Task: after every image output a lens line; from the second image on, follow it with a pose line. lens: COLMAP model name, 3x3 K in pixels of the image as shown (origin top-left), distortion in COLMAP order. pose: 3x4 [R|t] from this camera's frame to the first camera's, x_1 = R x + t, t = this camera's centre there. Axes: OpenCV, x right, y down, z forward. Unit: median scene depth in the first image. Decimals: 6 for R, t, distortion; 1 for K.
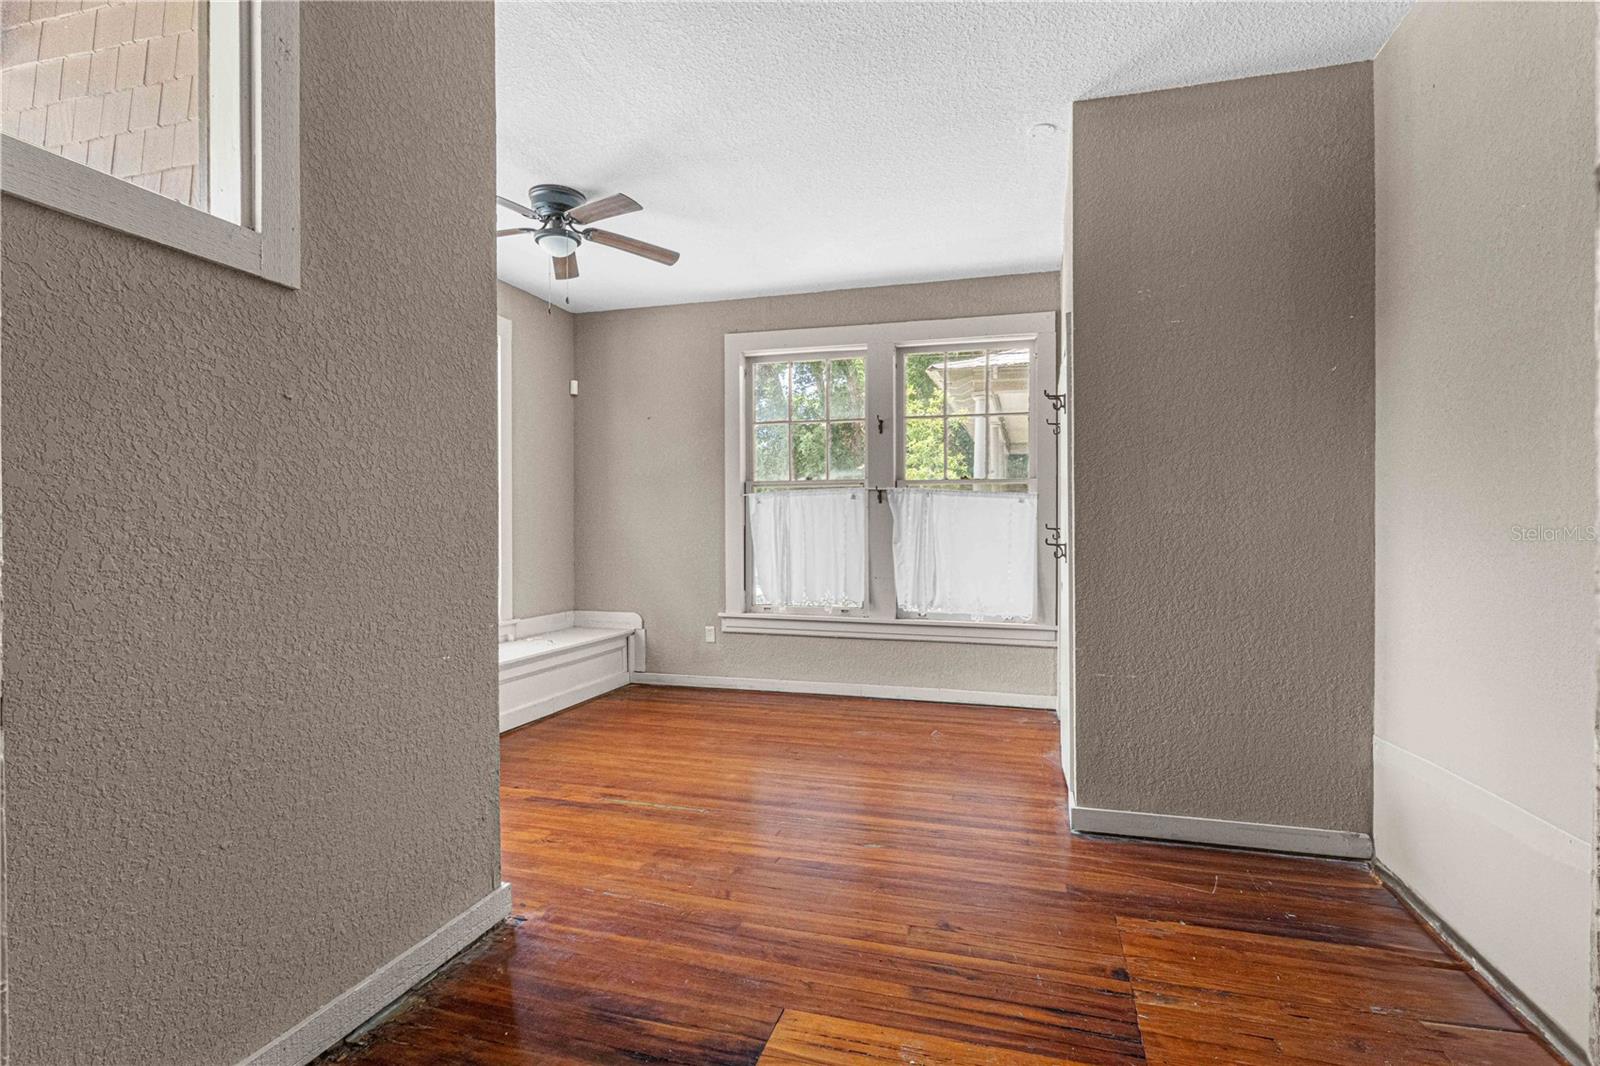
lens RADIAL K [[803.5, 0, 806.3], [0, 803.5, 534.9], [0, 0, 1]] dist [0.003589, 0.000820]
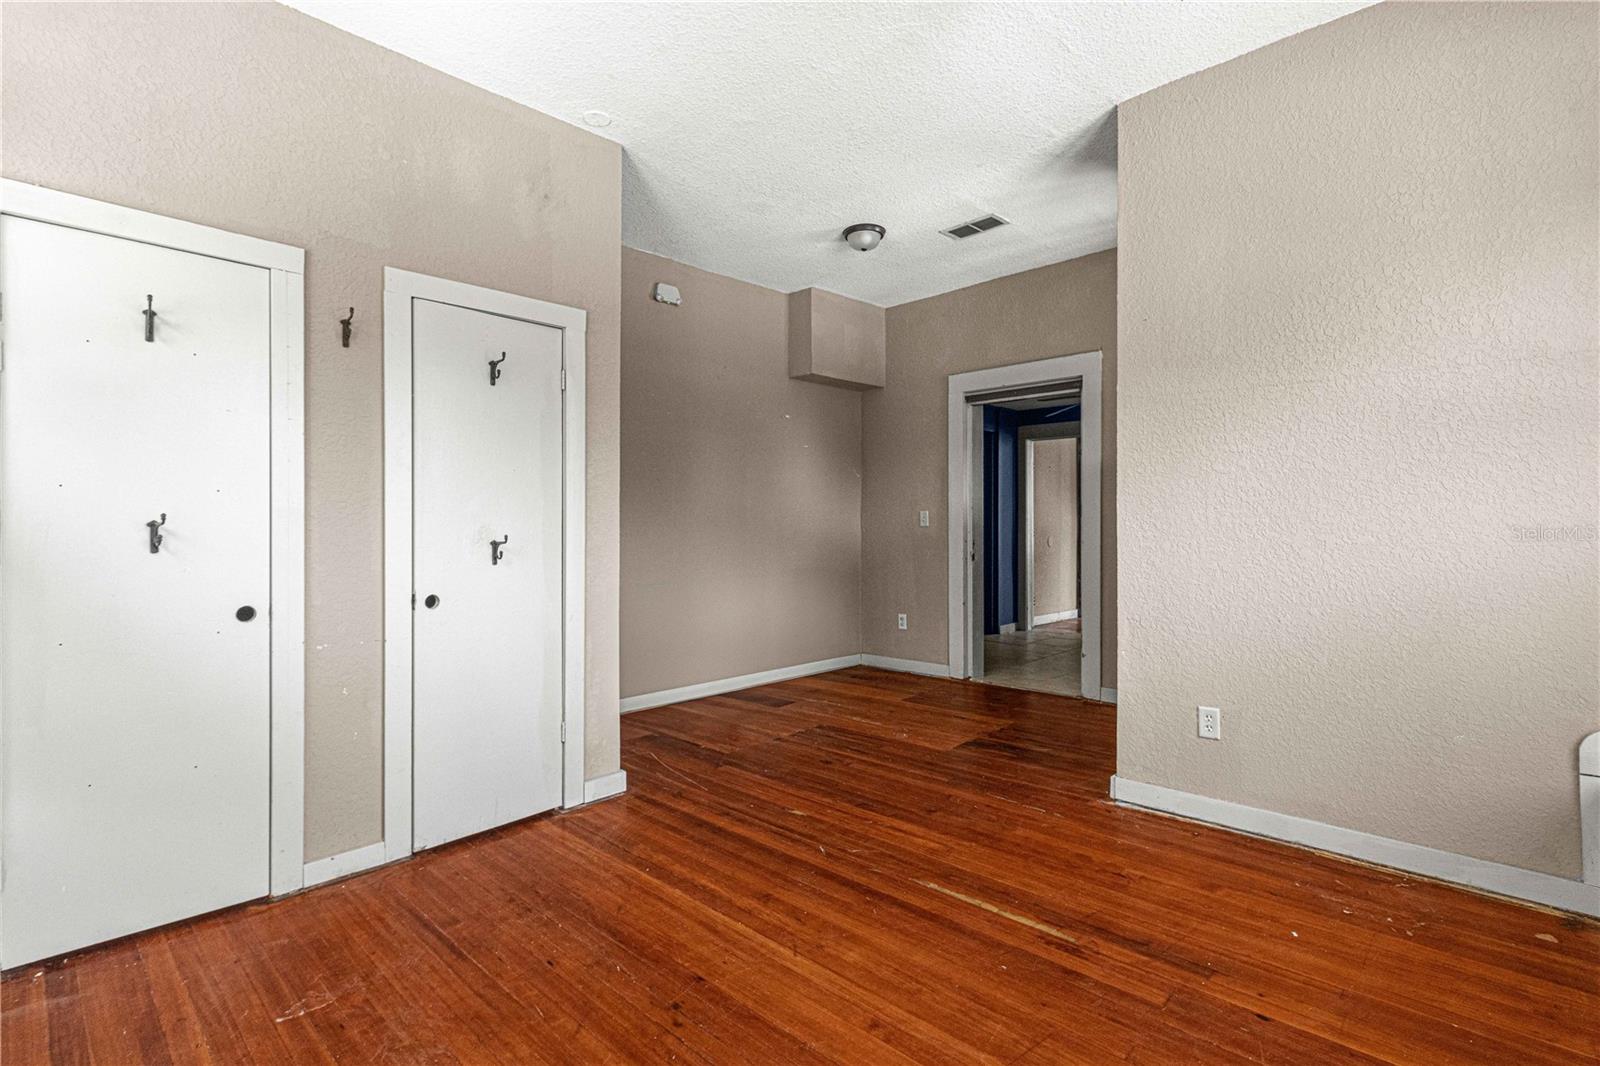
lens RADIAL K [[750.3, 0, 795.4], [0, 750.3, 515.1], [0, 0, 1]] dist [0.003818, 0.000368]
pose [[-0.883769, 0.012561, 0.467756, -0.220836], [0.010600, 0.999921, -0.006824, -0.006023], [-0.467804, -0.001072, -0.883832, 1.064008]]
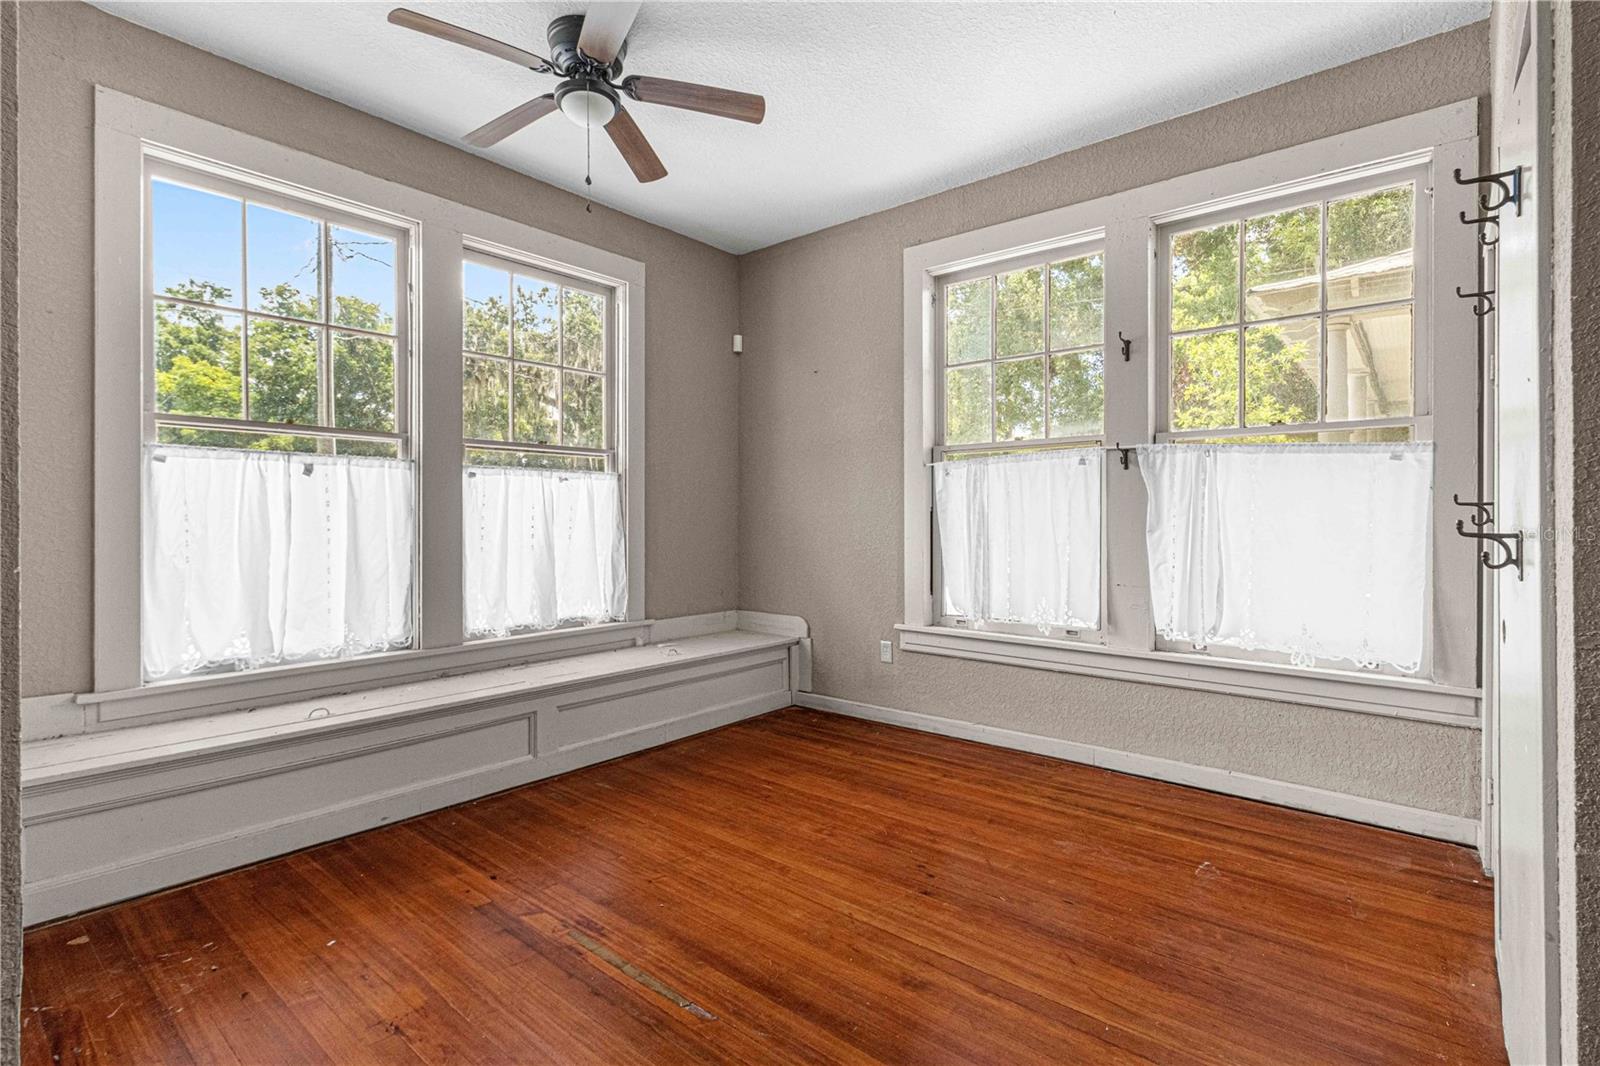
lens RADIAL K [[760.7, 0, 792.8], [0, 760.7, 523.3], [0, 0, 1]] dist [0.001963, 0.001711]
pose [[0.914170, 0.001659, -0.405329, 0.097283], [-0.002193, 0.999997, -0.000854, 0.004794], [0.405326, 0.001670, 0.914171, 0.340625]]
